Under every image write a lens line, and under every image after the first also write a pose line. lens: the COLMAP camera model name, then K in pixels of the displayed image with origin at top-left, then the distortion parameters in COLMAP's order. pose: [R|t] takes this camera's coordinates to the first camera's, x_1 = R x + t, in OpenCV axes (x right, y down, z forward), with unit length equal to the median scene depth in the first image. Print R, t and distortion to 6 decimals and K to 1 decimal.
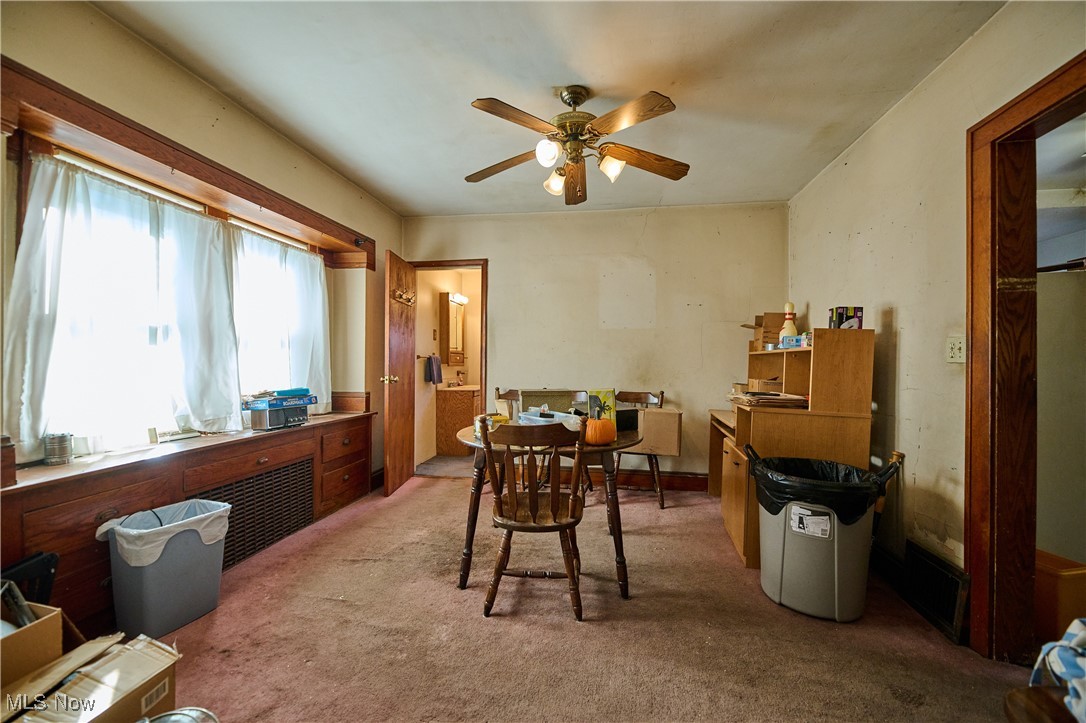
lens RADIAL K [[433.3, 0, 539.5], [0, 433.3, 365.3], [0, 0, 1]] dist [-0.003035, -0.000525]
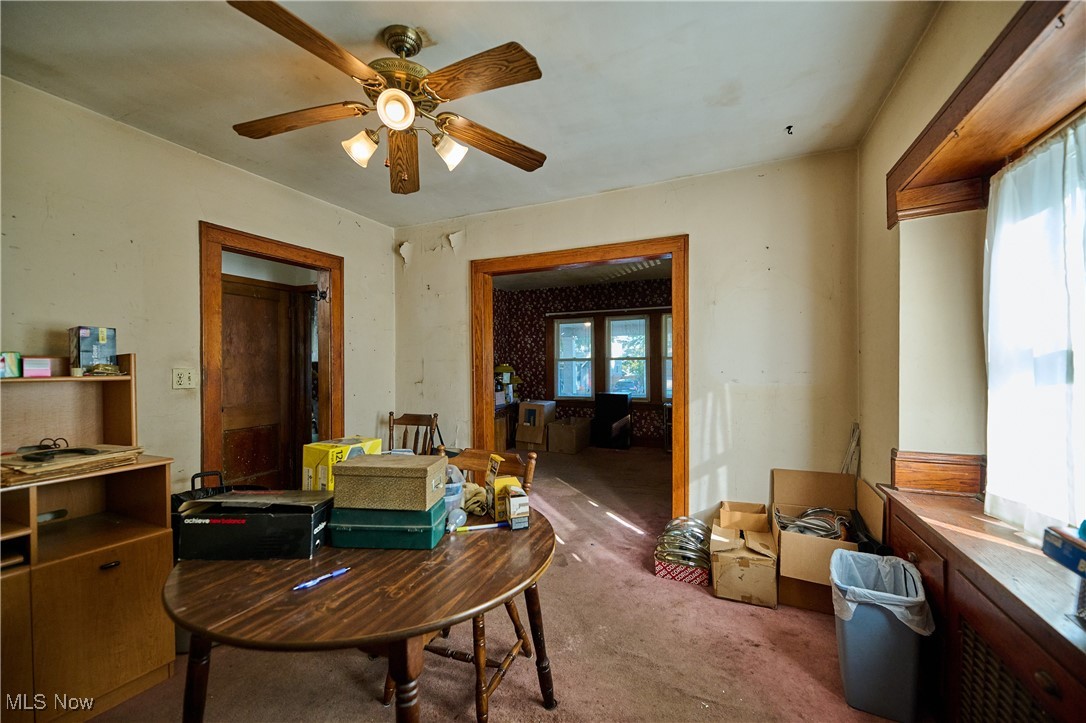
lens RADIAL K [[433.3, 0, 539.5], [0, 433.3, 365.3], [0, 0, 1]] dist [-0.003035, -0.000525]
pose [[-0.968996, -0.002042, 0.247067, -0.255581], [0.000244, 0.999957, 0.009220, -0.056147], [-0.247076, 0.008994, -0.968954, 1.283941]]
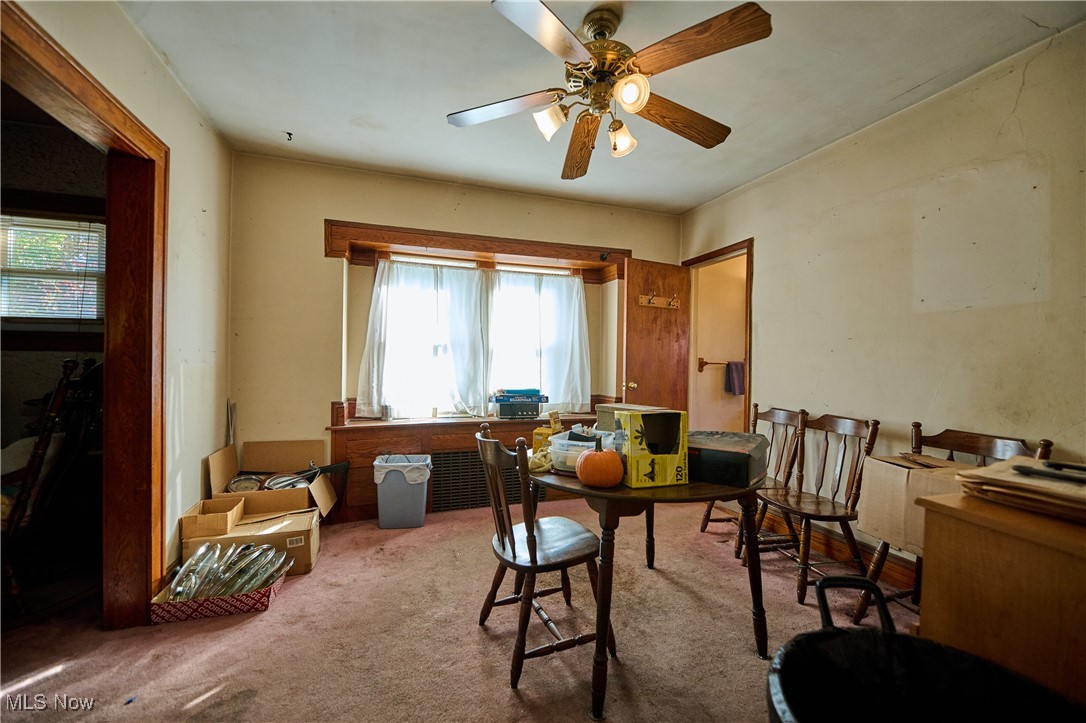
lens RADIAL K [[433.3, 0, 539.5], [0, 433.3, 365.3], [0, 0, 1]] dist [-0.003035, -0.000525]
pose [[0.482601, 0.003623, -0.875833, 0.541166], [-0.014585, 0.999886, -0.003900, -0.010478], [0.875719, 0.014657, 0.482598, 0.416441]]
